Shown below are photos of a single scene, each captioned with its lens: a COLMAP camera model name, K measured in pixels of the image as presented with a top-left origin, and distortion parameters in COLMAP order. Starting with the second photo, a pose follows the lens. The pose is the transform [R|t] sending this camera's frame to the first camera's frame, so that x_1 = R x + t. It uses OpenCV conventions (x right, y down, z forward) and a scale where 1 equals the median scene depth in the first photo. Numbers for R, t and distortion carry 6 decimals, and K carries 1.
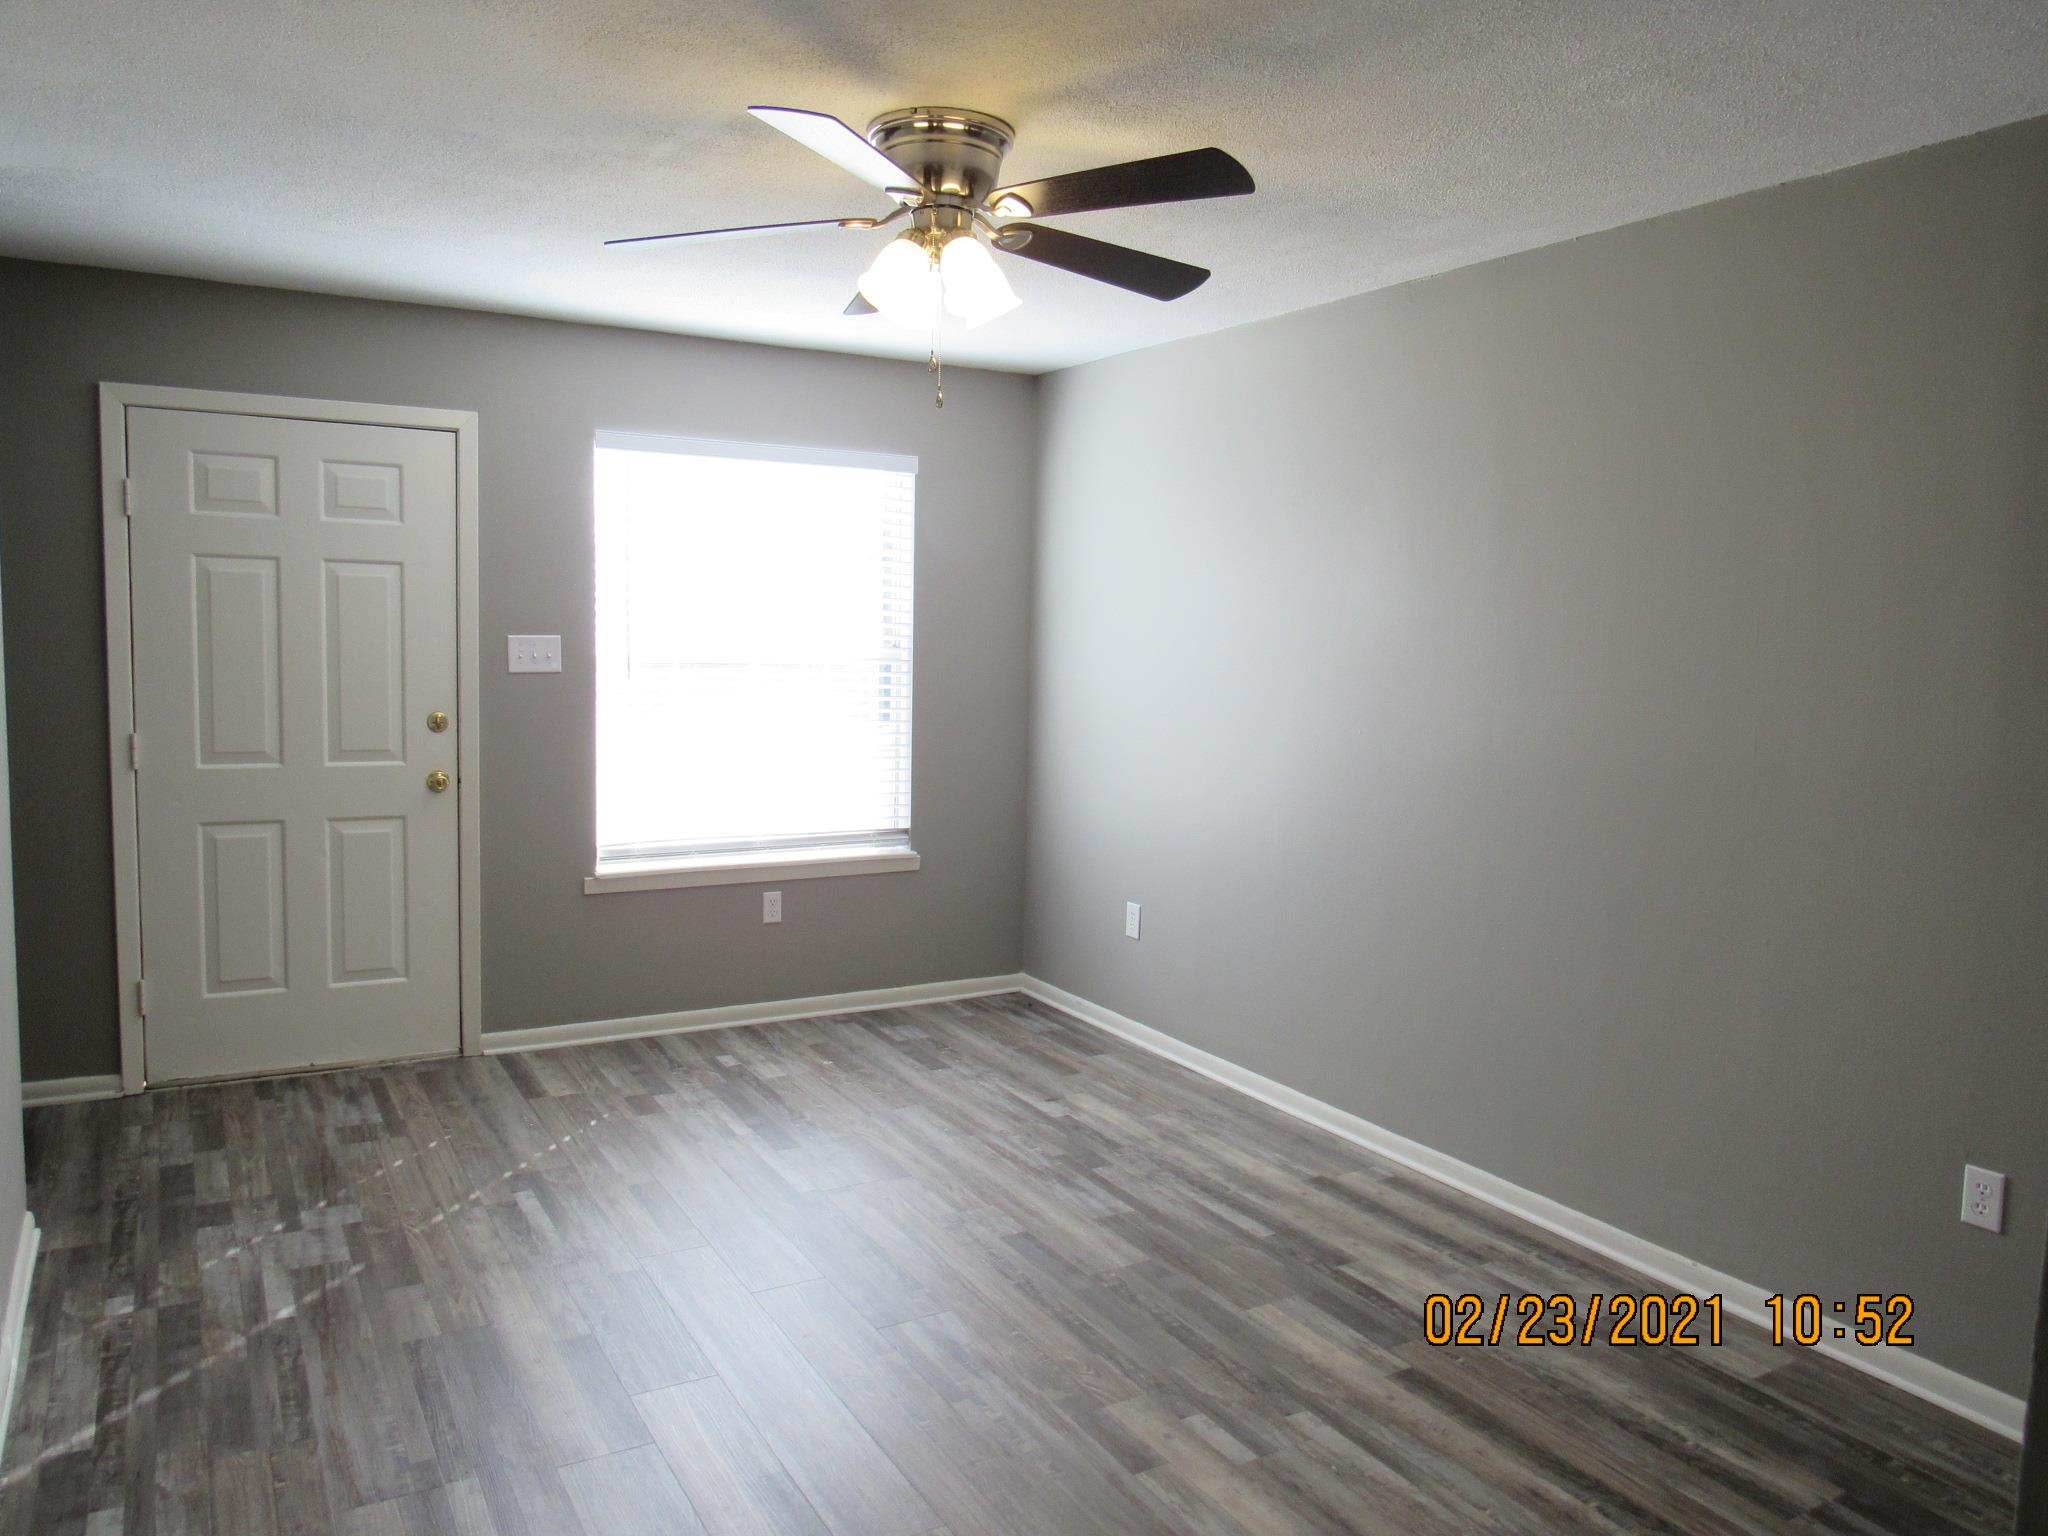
lens RADIAL K [[1451.6, 0, 1024.0], [0, 1451.6, 768.0], [0, 0, 1]] dist [-0.045101, 0.031071]
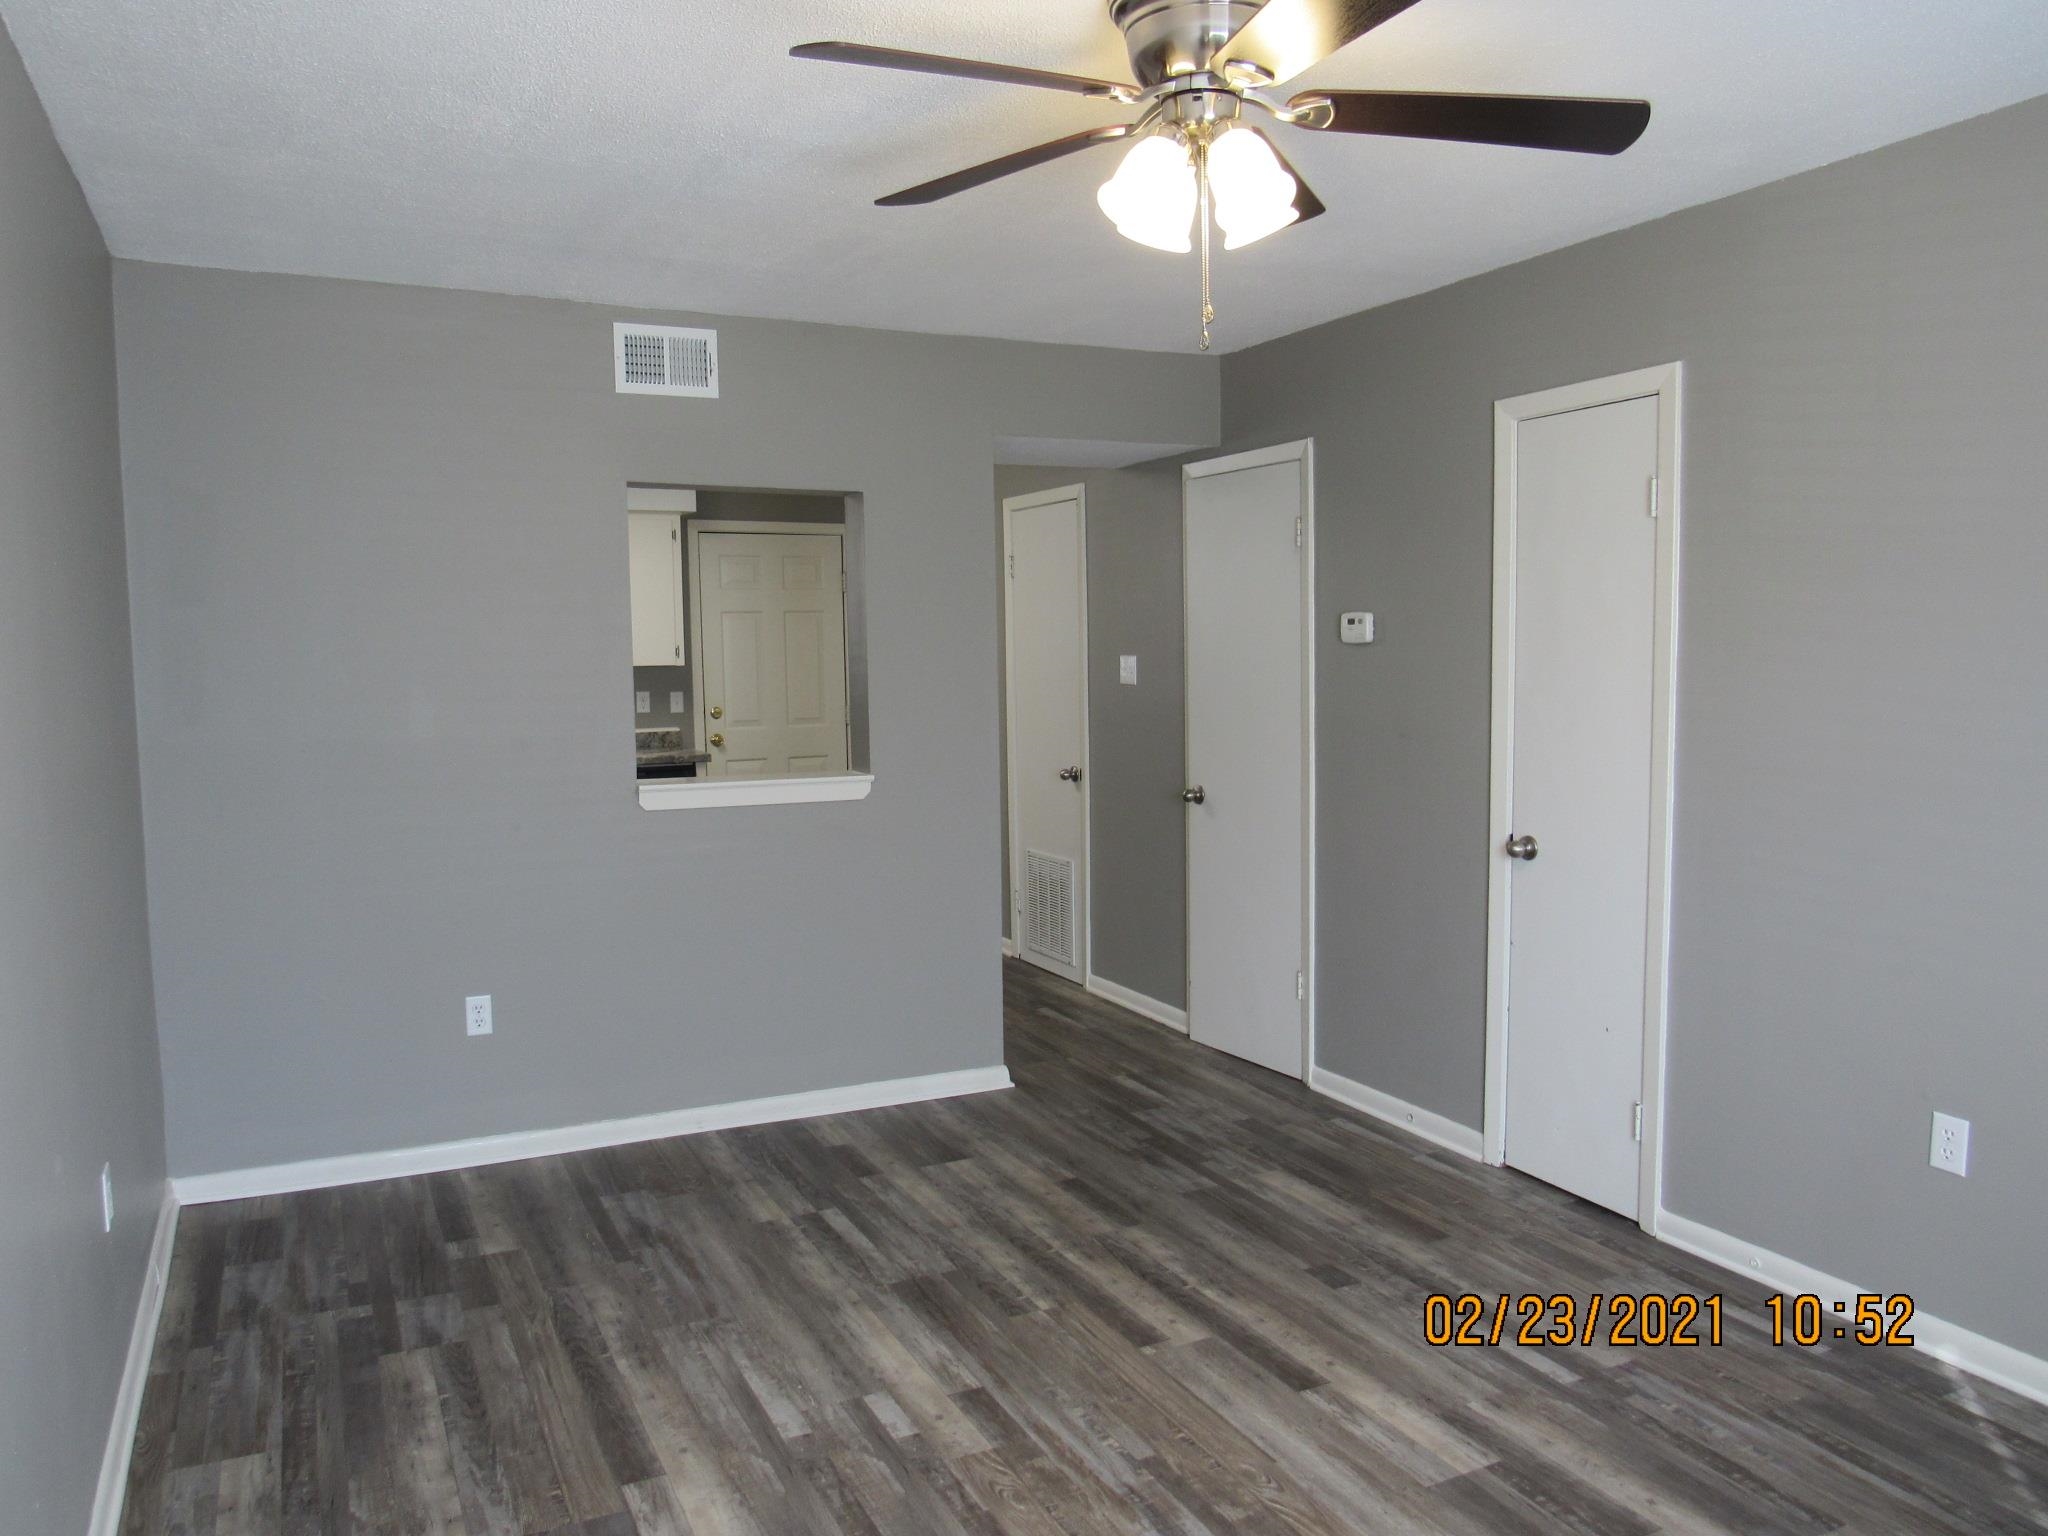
lens RADIAL K [[1438.5, 0, 995.5], [0, 1438.5, 769.0], [0, 0, 1]] dist [-0.071015, 0.035020]
pose [[-0.996340, -0.020988, 0.082860, -0.010283], [-0.005137, 0.982337, 0.187052, -0.131584], [-0.085322, 0.185942, -0.978849, 1.412250]]
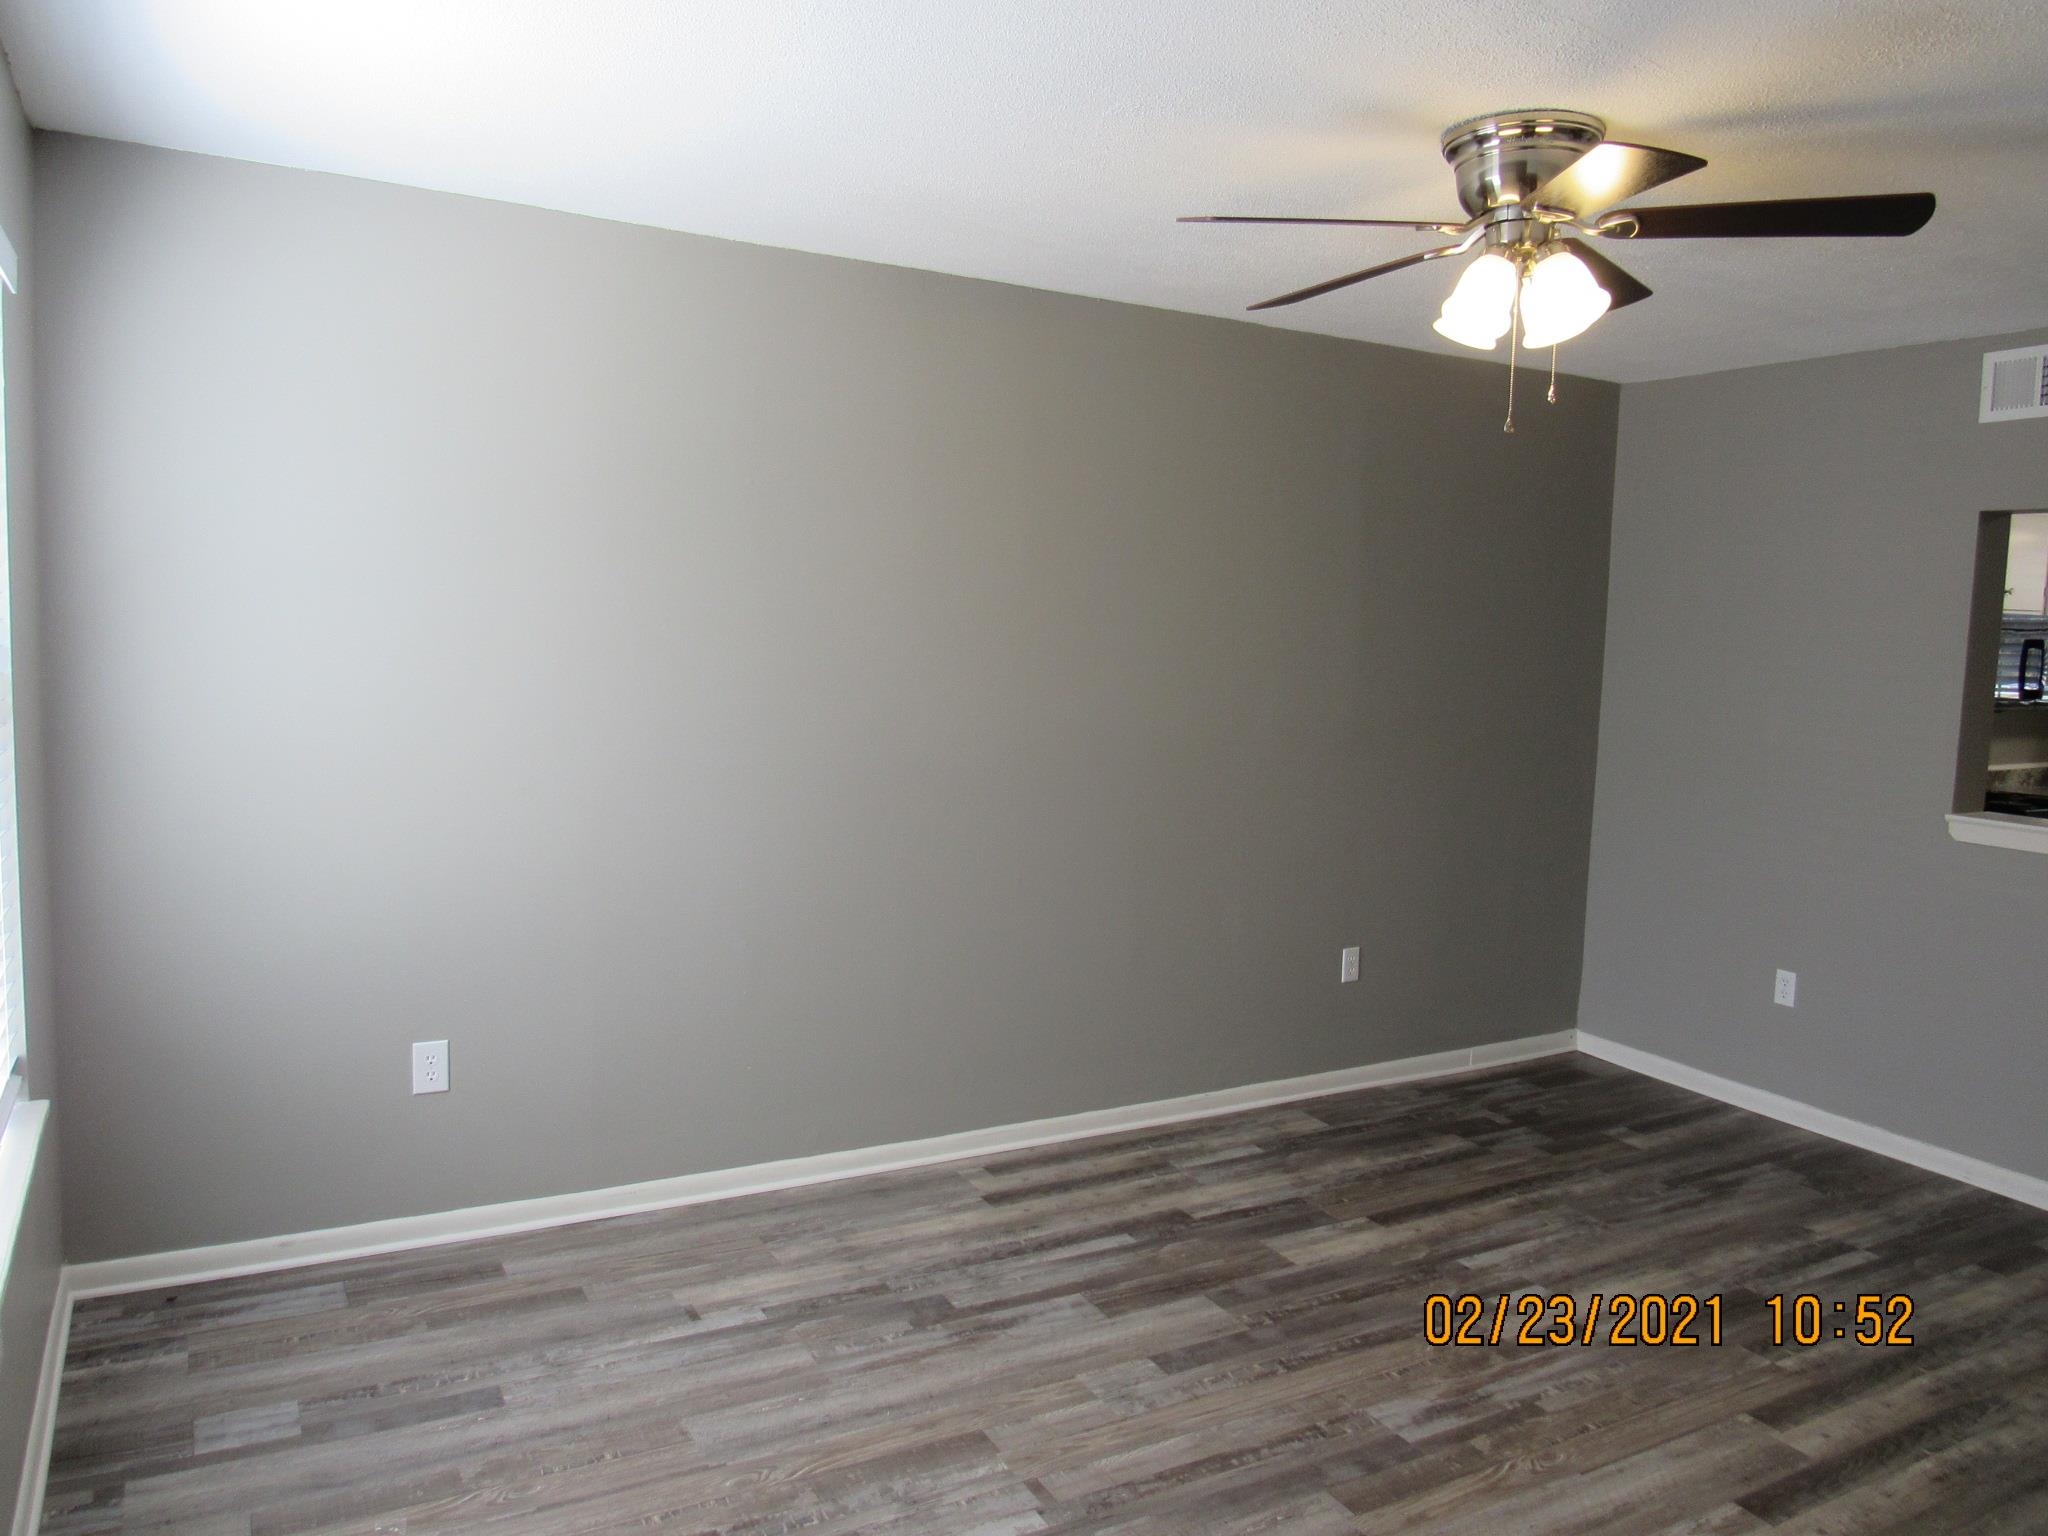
lens RADIAL K [[1438.5, 0, 995.5], [0, 1438.5, 769.0], [0, 0, 1]] dist [-0.071015, 0.035020]
pose [[0.042774, -0.128466, 0.990791, -0.787640], [0.073121, 0.989442, 0.125134, -0.136678], [-0.996405, 0.067095, 0.051716, 1.015127]]
